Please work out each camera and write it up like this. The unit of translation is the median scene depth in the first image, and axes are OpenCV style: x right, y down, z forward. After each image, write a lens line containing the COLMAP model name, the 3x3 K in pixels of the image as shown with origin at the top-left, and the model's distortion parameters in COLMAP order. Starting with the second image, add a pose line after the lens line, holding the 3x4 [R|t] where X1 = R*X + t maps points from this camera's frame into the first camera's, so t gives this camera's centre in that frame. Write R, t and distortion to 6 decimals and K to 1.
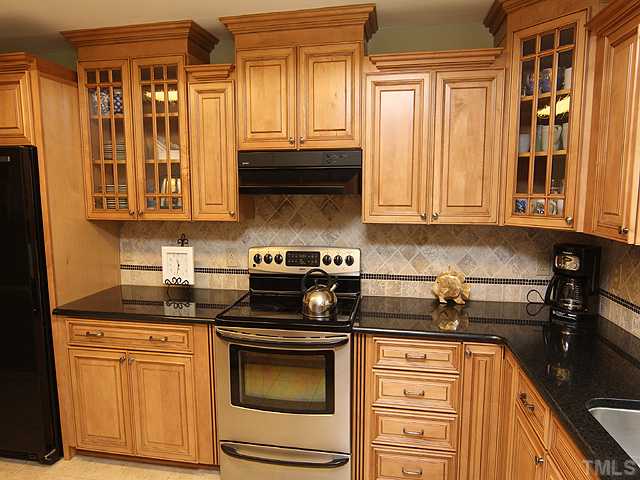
lens RADIAL K [[411.2, 0, 319.4], [0, 411.2, 238.3], [0, 0, 1]] dist [-0.005961, 0.000026]
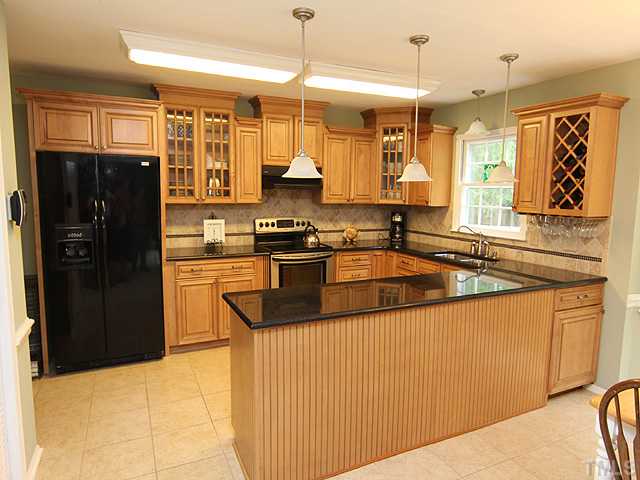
lens RADIAL K [[411.2, 0, 320.3], [0, 411.2, 239.6], [0, 0, 1]] dist [-0.005961, 0.000026]
pose [[0.812570, -0.055147, 0.580249, -1.048334], [0.053705, 0.998363, 0.019678, 0.097716], [-0.580385, 0.015173, 0.814201, -0.640208]]
